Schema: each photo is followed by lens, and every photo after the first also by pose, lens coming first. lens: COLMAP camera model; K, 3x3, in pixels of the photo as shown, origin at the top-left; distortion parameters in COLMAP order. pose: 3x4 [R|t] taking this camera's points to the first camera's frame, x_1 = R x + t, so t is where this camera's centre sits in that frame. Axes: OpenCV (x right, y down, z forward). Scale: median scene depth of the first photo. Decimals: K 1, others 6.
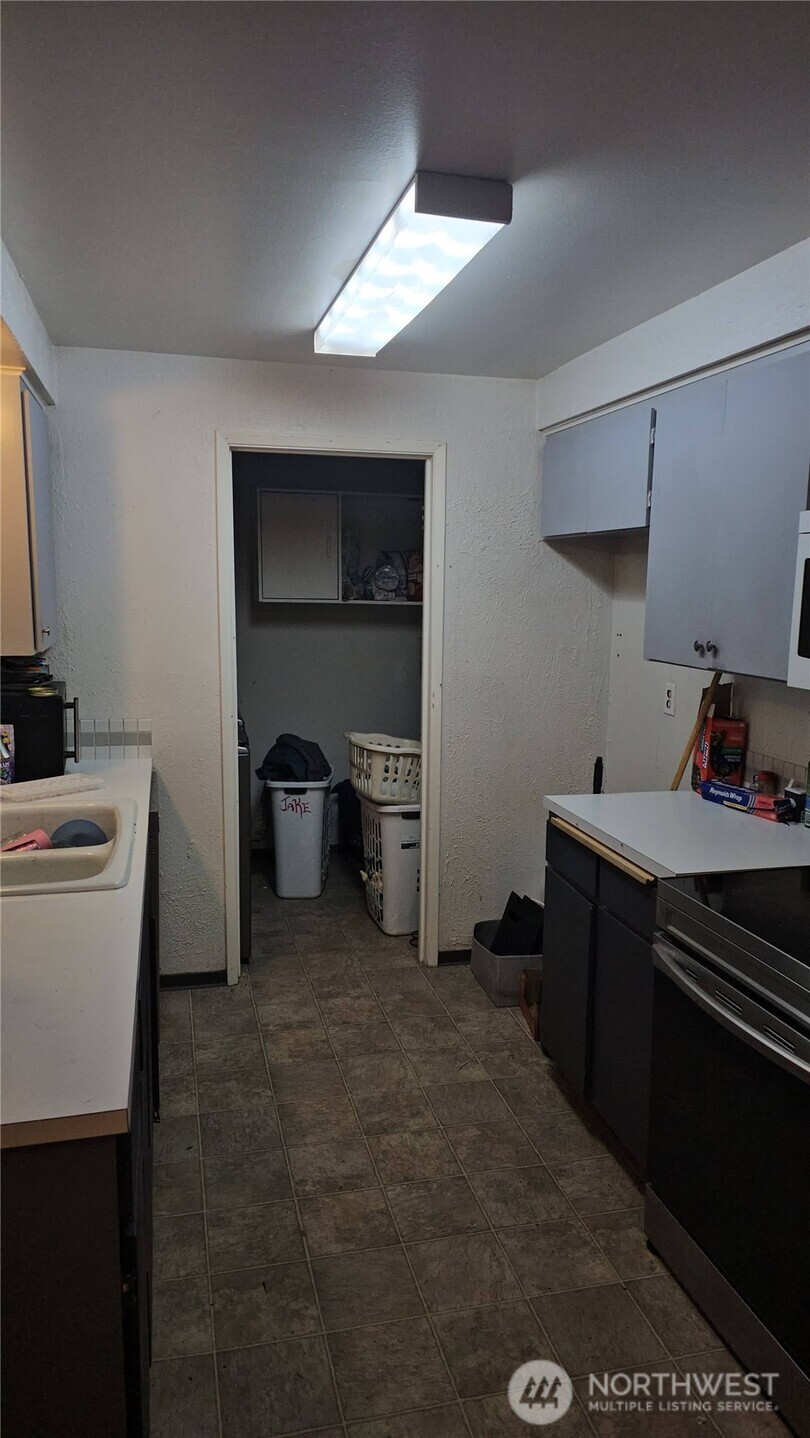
lens RADIAL K [[972.8, 0, 405.0], [0, 972.8, 719.0], [0, 0, 1]] dist [0.039712, -0.002450]
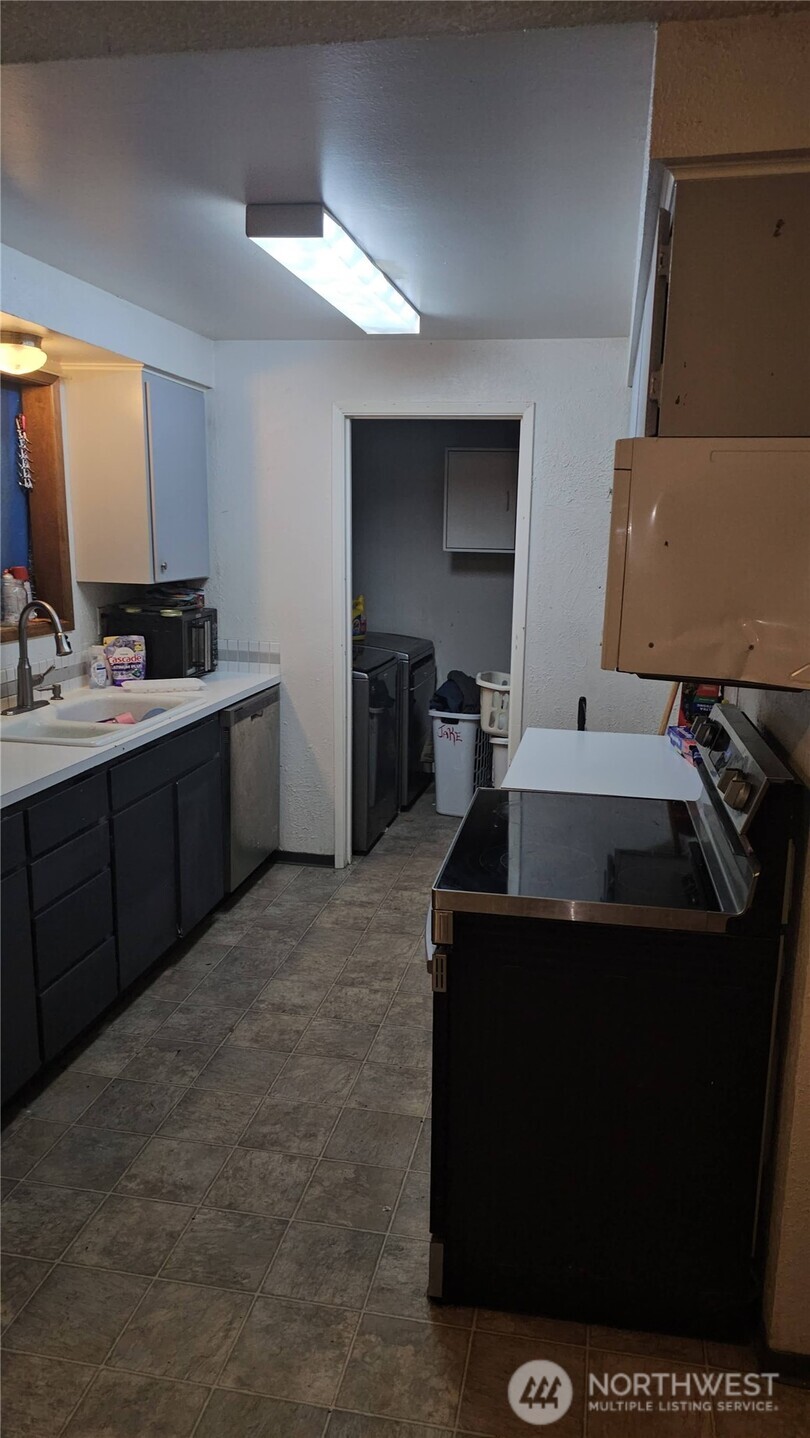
lens RADIAL K [[958.3, 0, 430.6], [0, 958.3, 723.1], [0, 0, 1]] dist [0.052586, -0.000301]
pose [[0.913319, 0.089491, -0.397291, 0.417468], [-0.070547, 0.995575, 0.062079, 0.012351], [0.401089, -0.028670, 0.915590, -0.039310]]
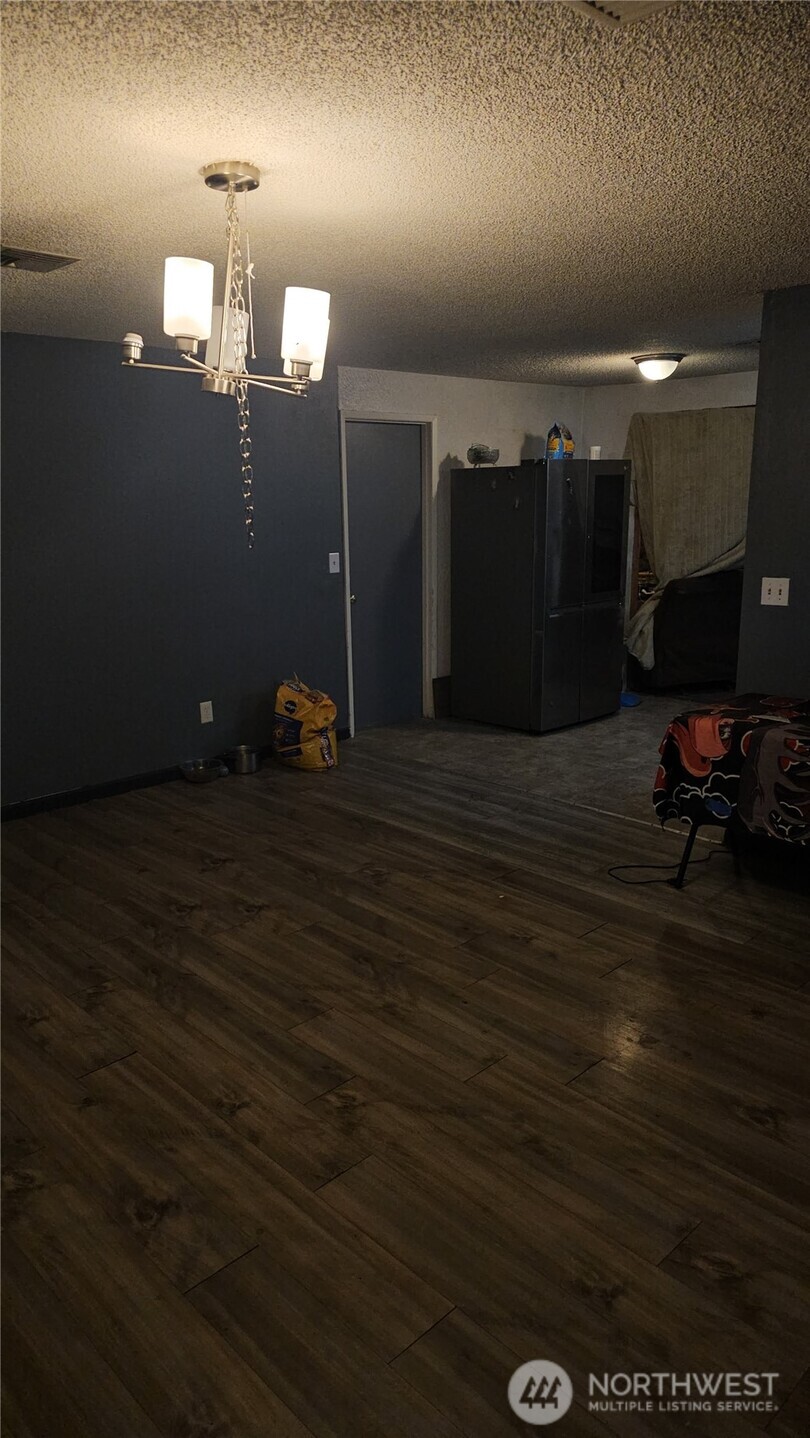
lens RADIAL K [[972.8, 0, 405.0], [0, 972.8, 719.0], [0, 0, 1]] dist [0.039712, -0.002450]
pose [[-0.864736, 0.113411, -0.489254, 0.970881], [-0.069049, 0.938072, 0.339490, -0.278172], [0.497457, 0.327352, -0.803354, 1.980342]]
